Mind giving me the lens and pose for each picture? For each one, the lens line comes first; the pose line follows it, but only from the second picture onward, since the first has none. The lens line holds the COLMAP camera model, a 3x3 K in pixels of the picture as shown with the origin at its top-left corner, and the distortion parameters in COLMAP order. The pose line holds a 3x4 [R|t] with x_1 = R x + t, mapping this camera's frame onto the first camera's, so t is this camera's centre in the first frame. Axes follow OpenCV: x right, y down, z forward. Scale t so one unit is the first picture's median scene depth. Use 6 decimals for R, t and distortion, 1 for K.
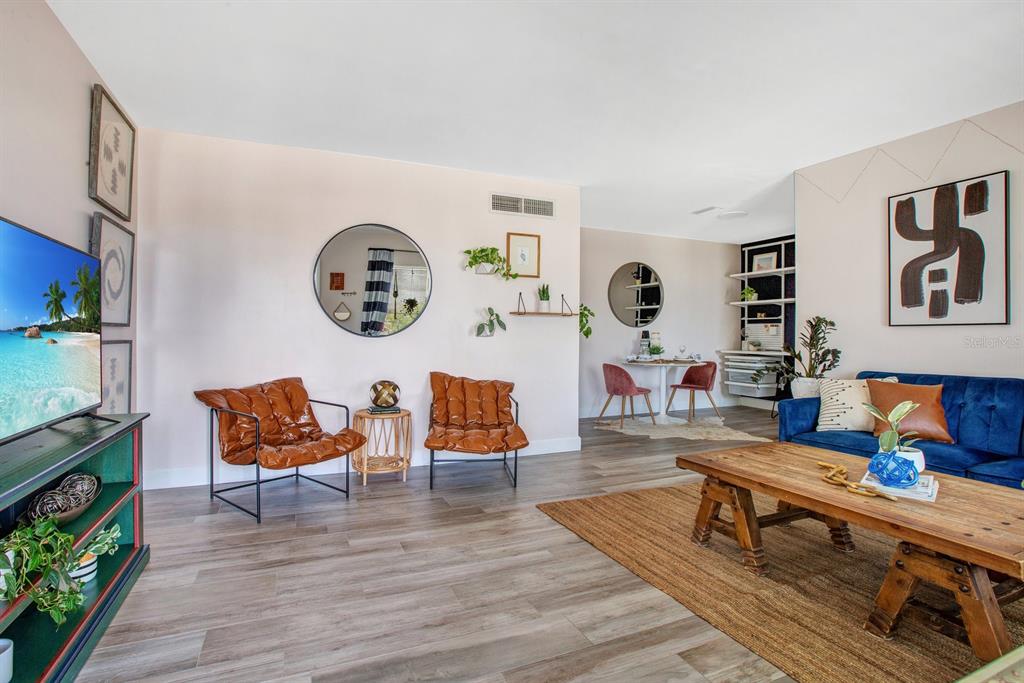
lens RADIAL K [[461.8, 0, 457.2], [0, 461.8, 335.3], [0, 0, 1]] dist [-0.058248, 0.015967]
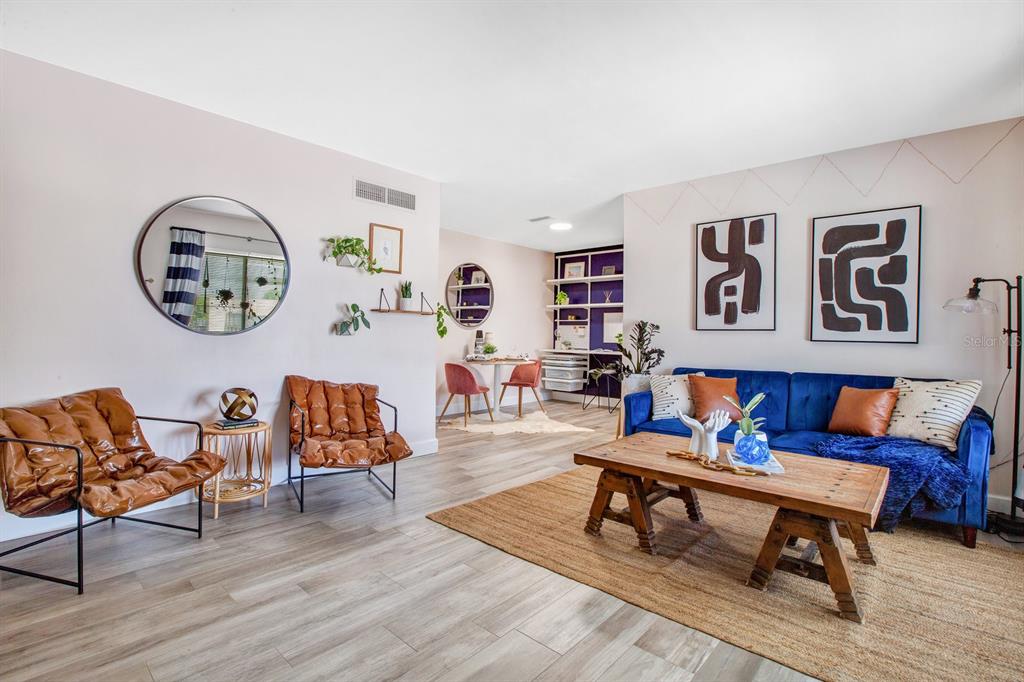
lens RADIAL K [[478.1, 0, 444.3], [0, 478.1, 334.3], [0, 0, 1]] dist [-0.059541, 0.023326]
pose [[0.919642, 0.009378, 0.392646, -0.147517], [-0.010711, 0.999942, 0.001205, -0.003236], [-0.392612, -0.005314, 0.919689, 0.075447]]
